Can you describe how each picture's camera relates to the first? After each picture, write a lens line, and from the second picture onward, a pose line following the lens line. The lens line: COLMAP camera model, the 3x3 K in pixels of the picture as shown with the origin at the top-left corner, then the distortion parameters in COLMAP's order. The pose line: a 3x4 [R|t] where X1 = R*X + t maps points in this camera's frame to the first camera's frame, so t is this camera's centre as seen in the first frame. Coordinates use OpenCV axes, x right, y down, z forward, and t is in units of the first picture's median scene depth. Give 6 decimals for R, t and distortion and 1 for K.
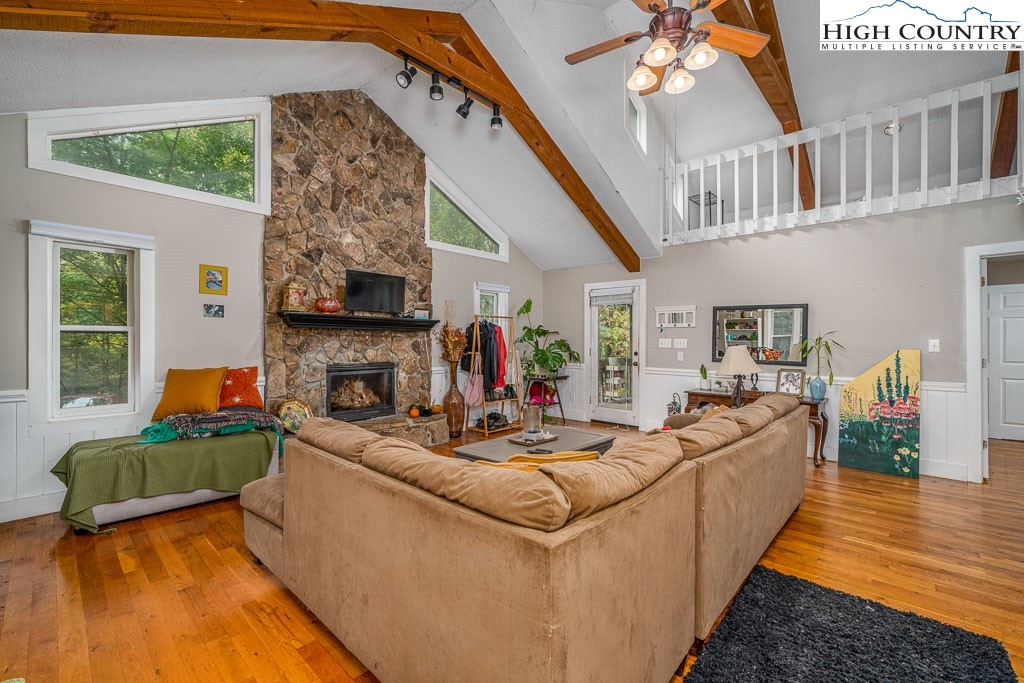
lens RADIAL K [[428.5, 0, 515.9], [0, 428.5, 339.4], [0, 0, 1]] dist [0.000251, -0.000121]
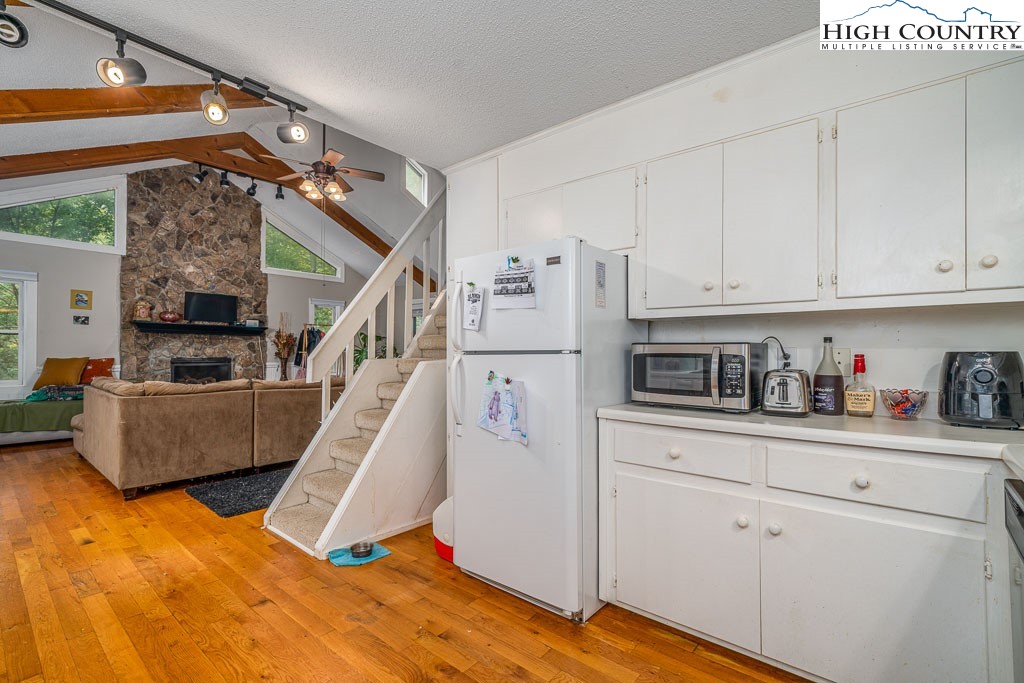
lens RADIAL K [[452.6, 0, 508.7], [0, 452.6, 345.8], [0, 0, 1]] dist [-0.003304, 0.001259]
pose [[0.998997, 0.006576, 0.044290, 0.610830], [-0.006491, 0.999977, -0.002063, 0.013657], [-0.044303, 0.001773, 0.999017, -0.548479]]
